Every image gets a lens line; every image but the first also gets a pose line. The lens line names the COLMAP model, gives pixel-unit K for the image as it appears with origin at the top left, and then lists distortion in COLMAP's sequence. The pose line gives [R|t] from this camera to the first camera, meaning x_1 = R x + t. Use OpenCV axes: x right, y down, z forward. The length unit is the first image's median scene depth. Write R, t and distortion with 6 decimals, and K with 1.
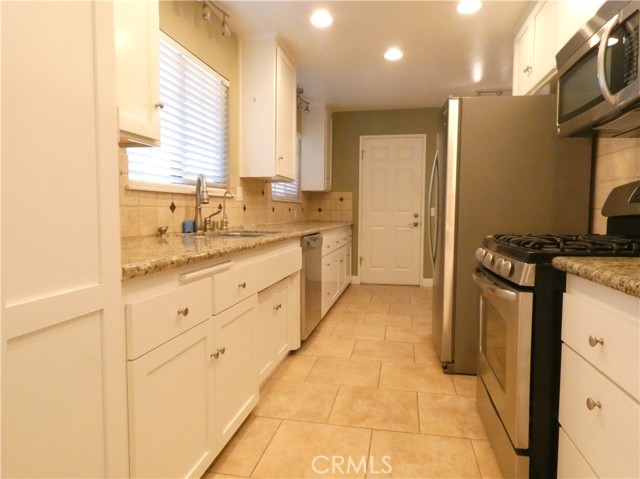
lens RADIAL K [[392.9, 0, 320.0], [0, 392.9, 239.5], [0, 0, 1]] dist [-0.027609, -0.000863]
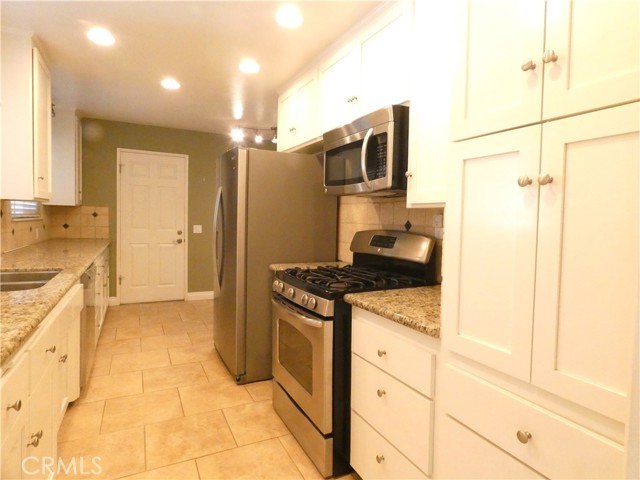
lens RADIAL K [[373.5, 0, 327.3], [0, 373.5, 236.9], [0, 0, 1]] dist [-0.030013, 0.034344]
pose [[0.784053, -0.010679, 0.620602, -0.147372], [0.022550, 0.999682, -0.011287, -0.073258], [-0.620284, 0.022845, 0.784044, -0.027384]]
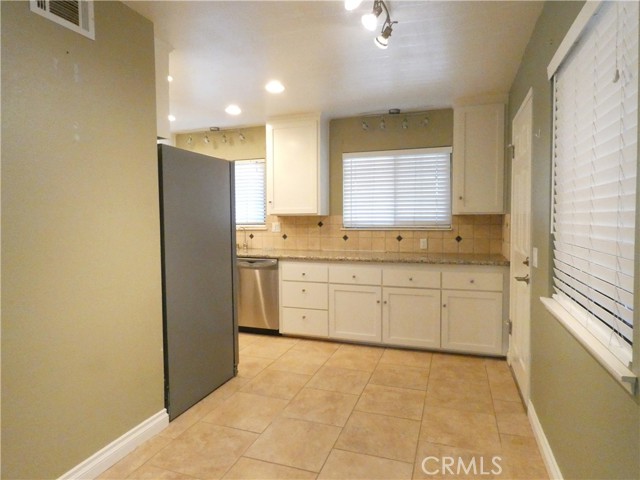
lens RADIAL K [[373.5, 0, 327.3], [0, 373.5, 236.9], [0, 0, 1]] dist [-0.030013, 0.034344]
pose [[-0.130171, 0.047880, -0.990335, 1.566770], [-0.065498, 0.996236, 0.056774, -0.224943], [0.989326, 0.072255, -0.126546, 1.791145]]
